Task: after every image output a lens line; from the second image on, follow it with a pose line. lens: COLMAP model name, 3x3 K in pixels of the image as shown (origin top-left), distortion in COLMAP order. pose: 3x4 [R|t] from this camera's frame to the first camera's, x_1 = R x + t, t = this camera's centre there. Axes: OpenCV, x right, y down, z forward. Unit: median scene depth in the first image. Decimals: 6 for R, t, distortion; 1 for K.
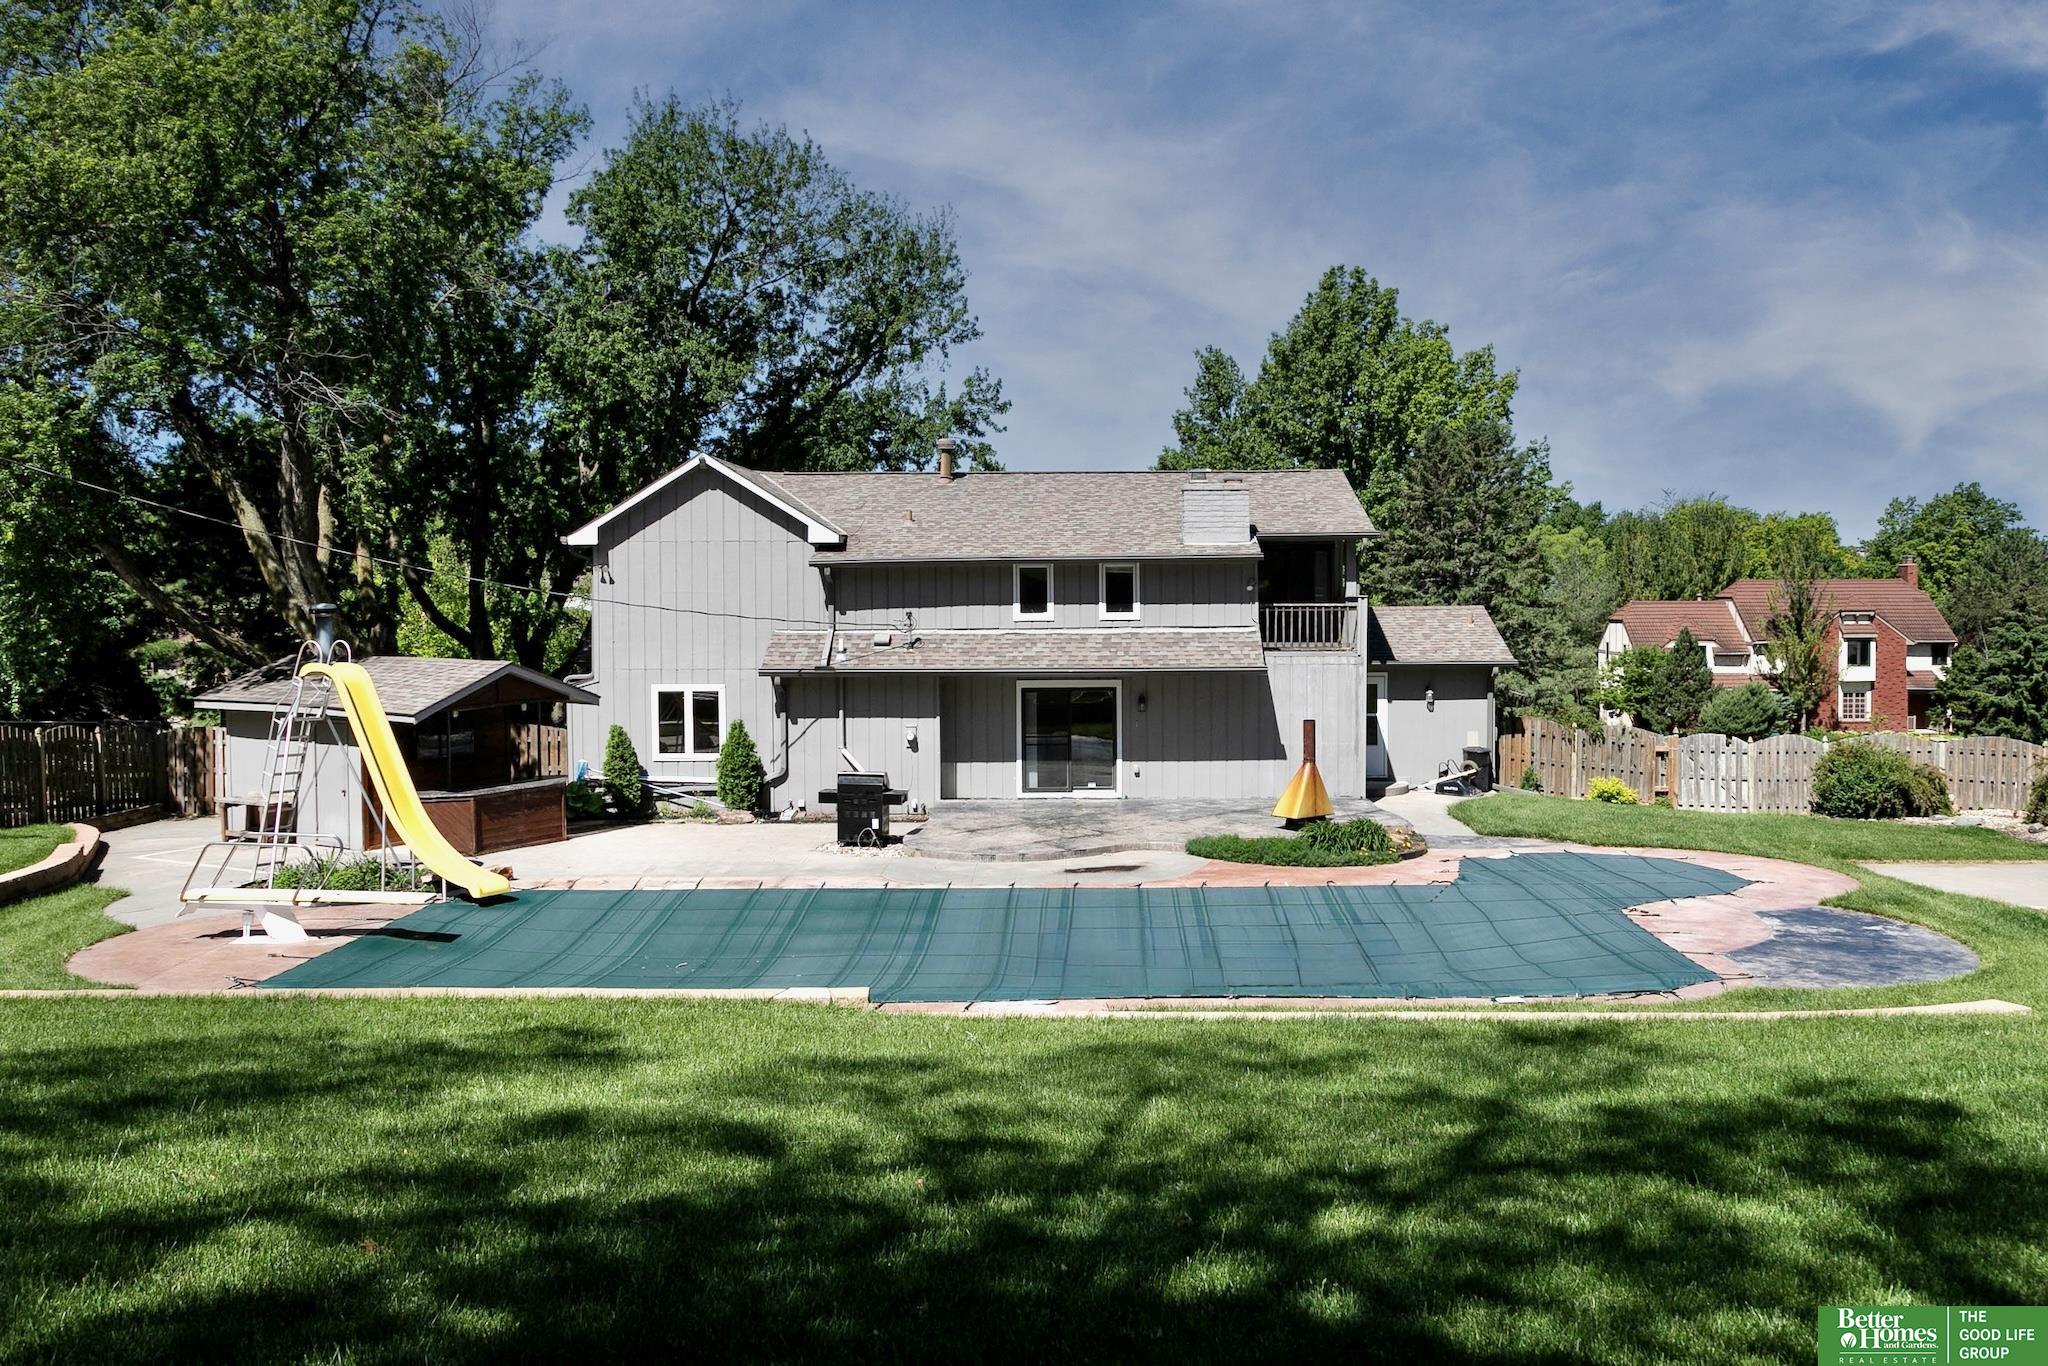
lens RADIAL K [[1616.9, 0, 926.8], [0, 1616.9, 805.7], [0, 0, 1]] dist [0.026562, -0.002851]
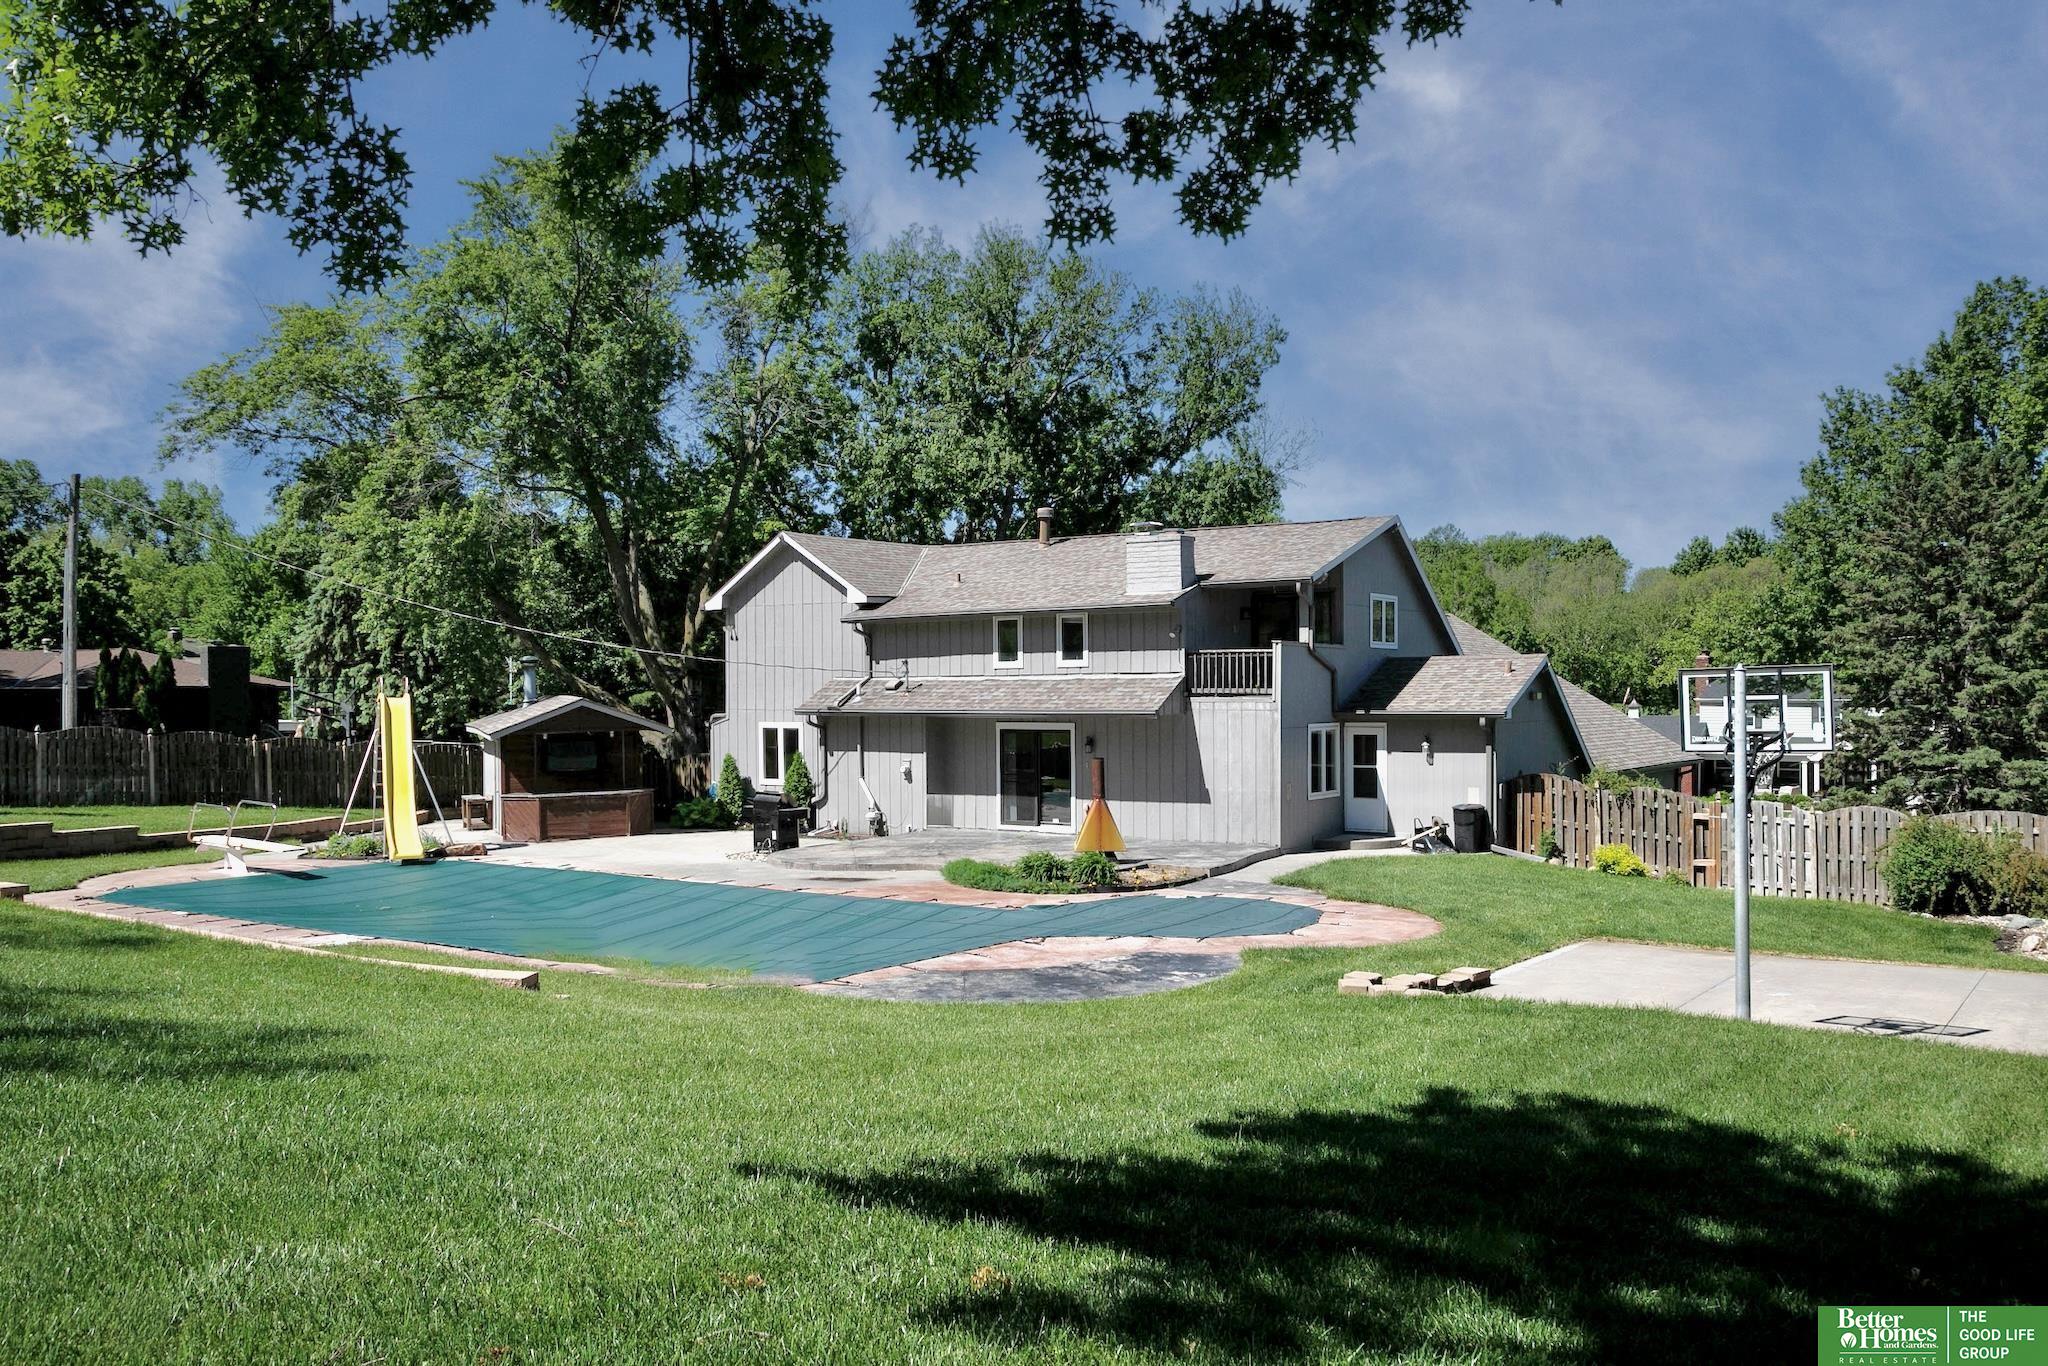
lens RADIAL K [[1616.9, 0, 926.8], [0, 1616.9, 805.7], [0, 0, 1]] dist [0.026562, -0.002851]
pose [[0.810729, 0.046157, -0.583599, 0.668030], [-0.068969, 0.997475, -0.016921, 0.001555], [0.581345, 0.053969, 0.811866, 0.079368]]
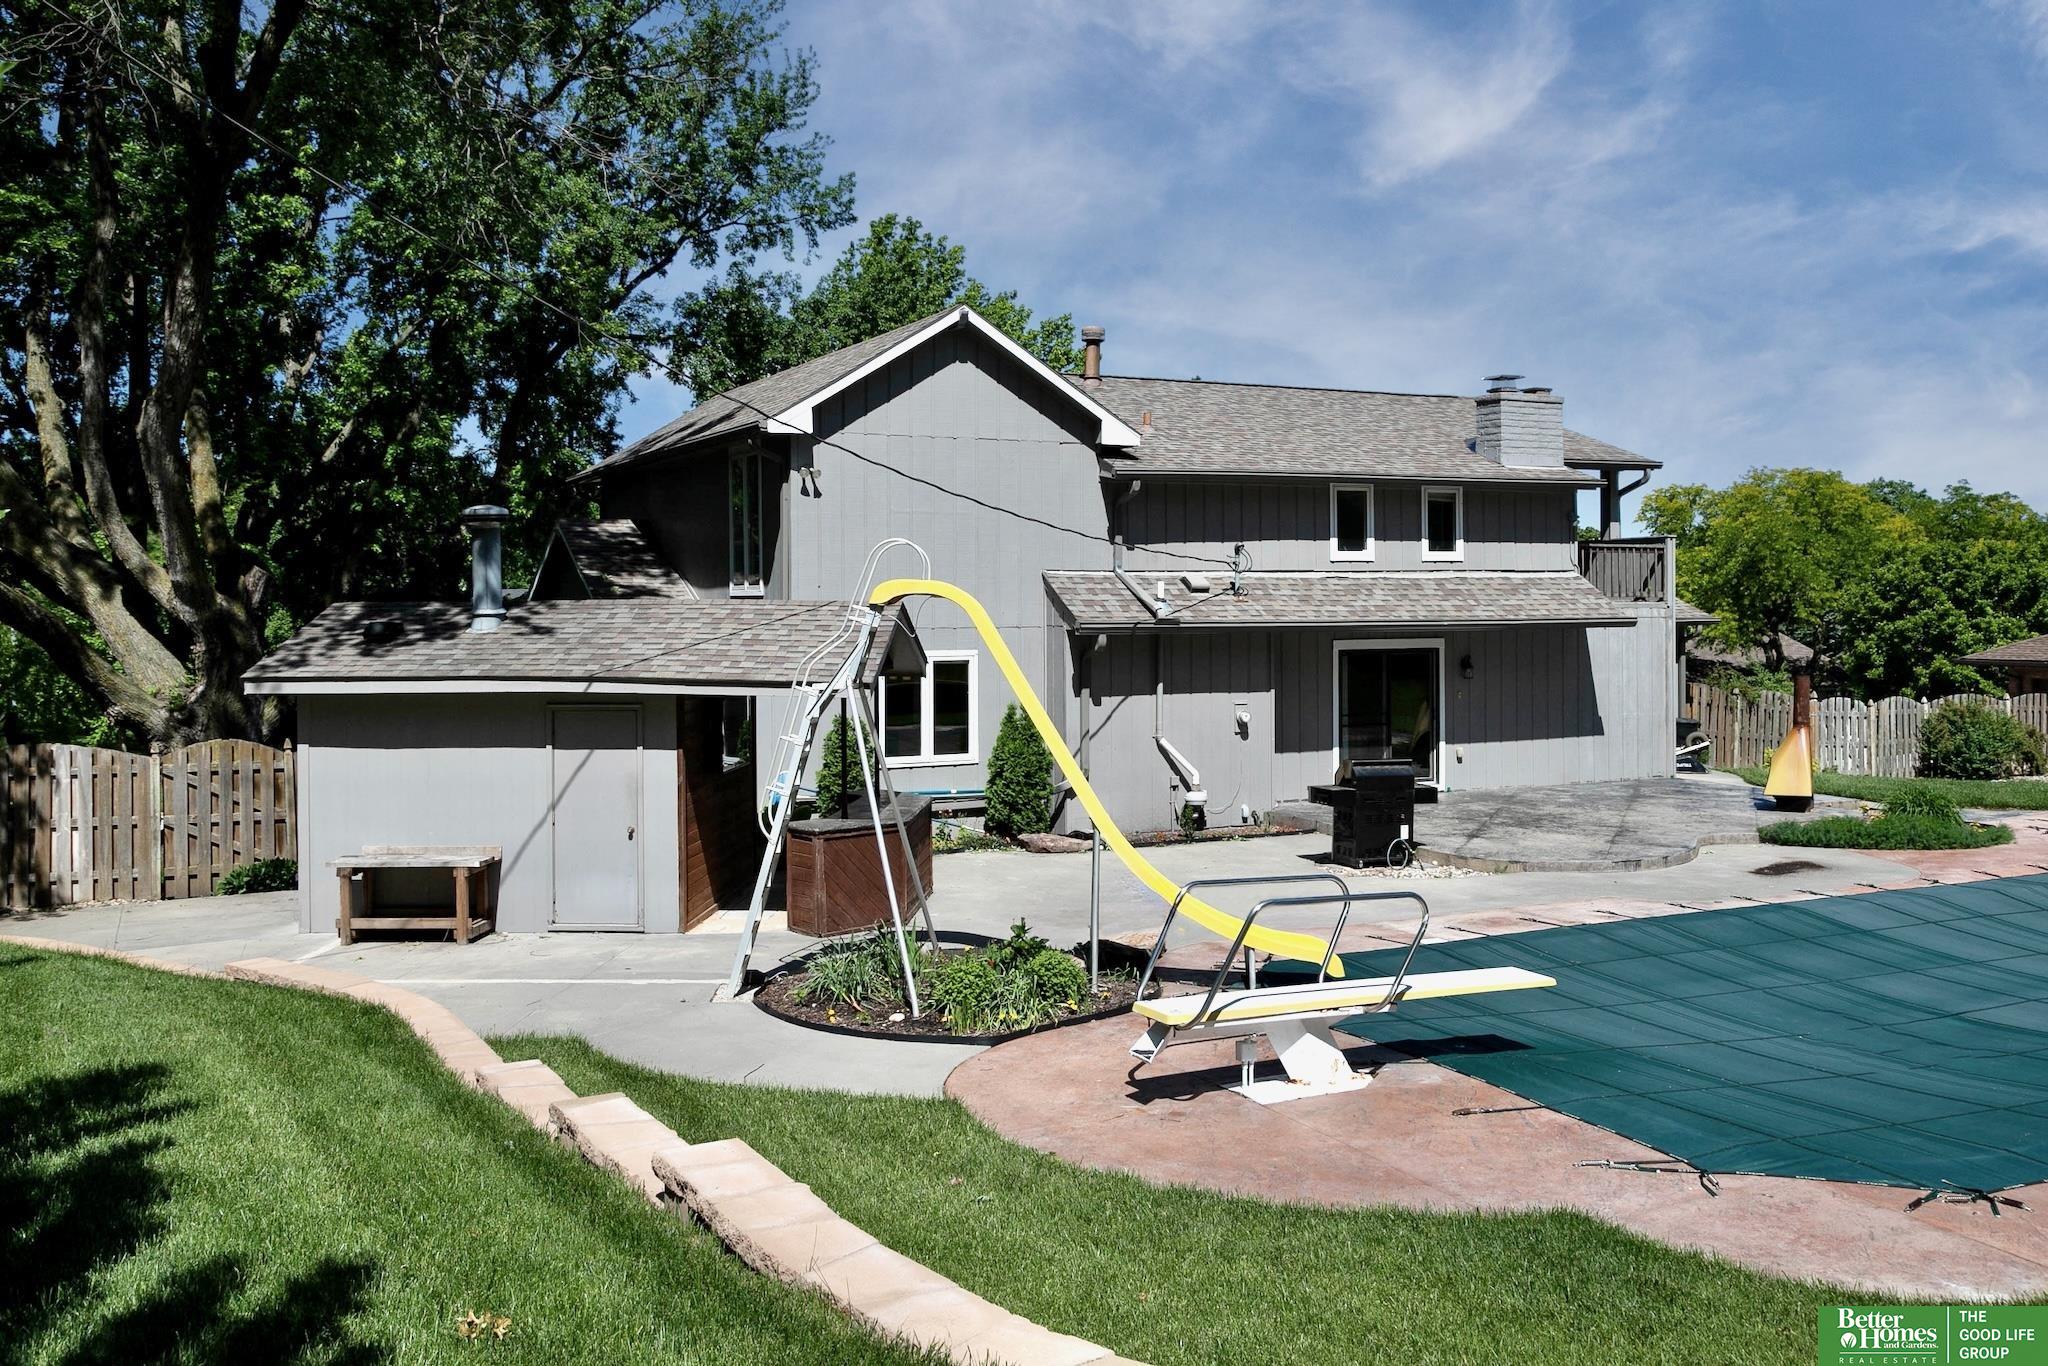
lens RADIAL K [[1842.0, 0, 1024.0], [0, 1842.0, 683.0], [0, 0, 1]] dist [0.050524, -0.002702]
pose [[0.865889, -0.019096, 0.499872, -0.496753], [0.065580, 0.994980, -0.075589, -0.003041], [-0.495919, 0.098233, 0.862795, 0.340530]]
